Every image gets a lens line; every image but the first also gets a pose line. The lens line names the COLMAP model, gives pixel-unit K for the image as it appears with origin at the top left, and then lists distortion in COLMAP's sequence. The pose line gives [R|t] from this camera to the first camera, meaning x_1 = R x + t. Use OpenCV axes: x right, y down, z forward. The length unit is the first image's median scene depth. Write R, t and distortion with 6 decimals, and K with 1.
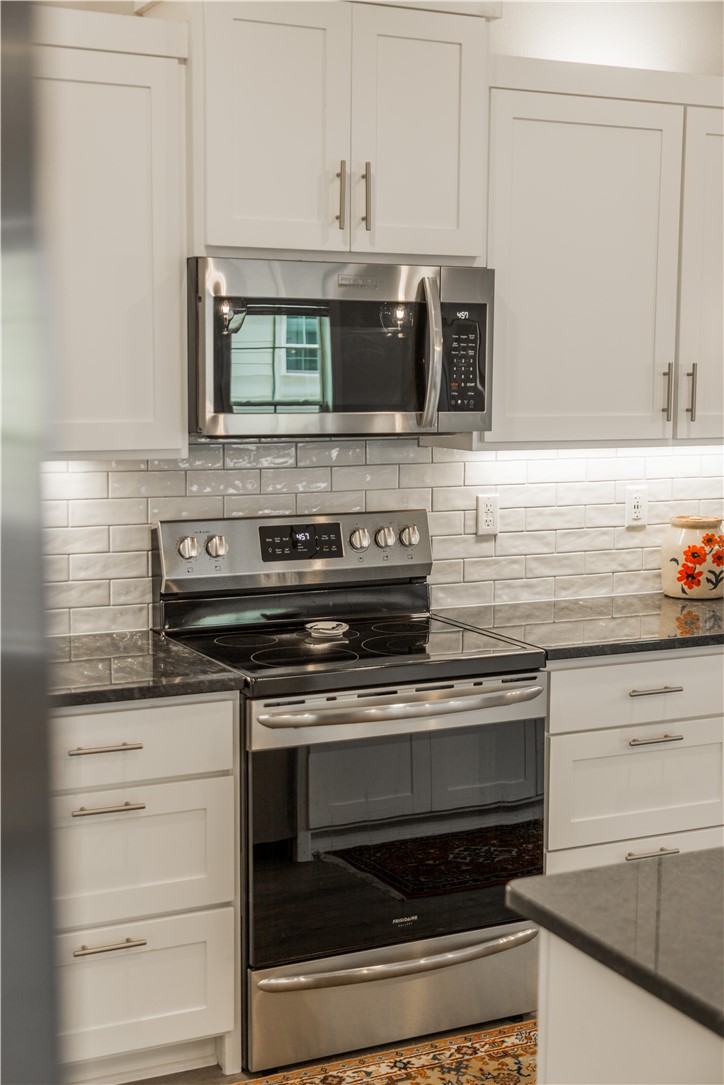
lens RADIAL K [[1557.3, 0, 362.0], [0, 1557.3, 542.5], [0, 0, 1]] dist [0.026336, 0.011515]
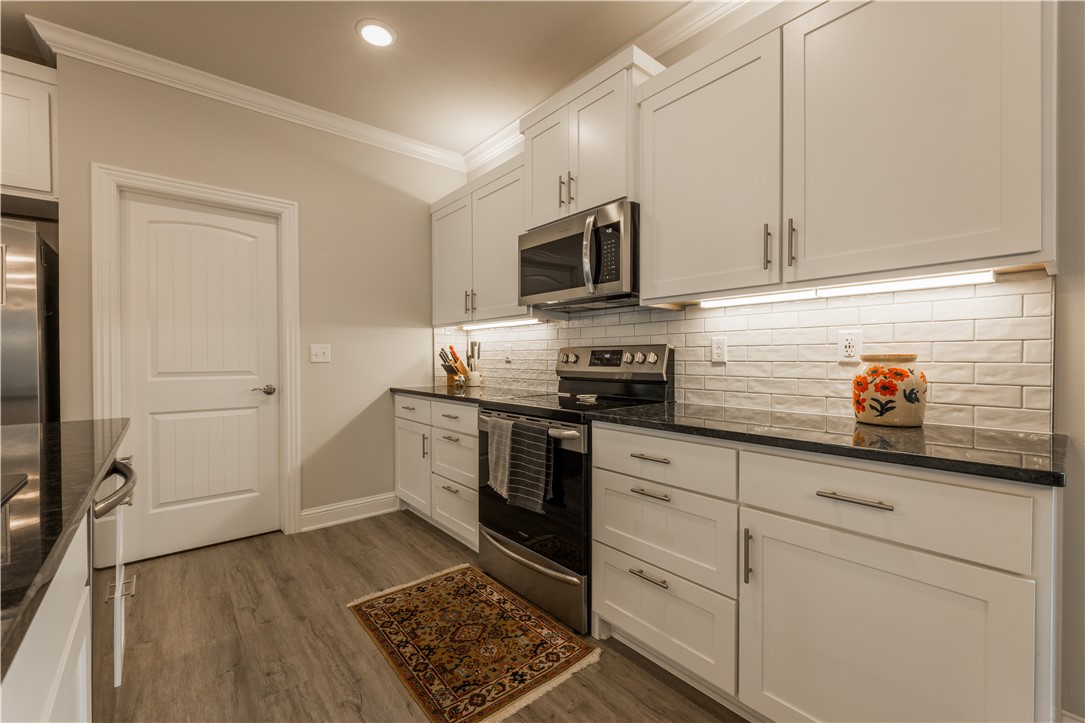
lens RADIAL K [[450.2, 0, 542.5], [0, 450.2, 361.5], [0, 0, 1]] dist [-0.000690, 0.000225]
pose [[0.242586, 0.001836, -0.970128, 0.482993], [-0.111698, 0.993401, -0.026050, 0.026761], [0.963678, 0.114681, 0.241190, 0.696633]]
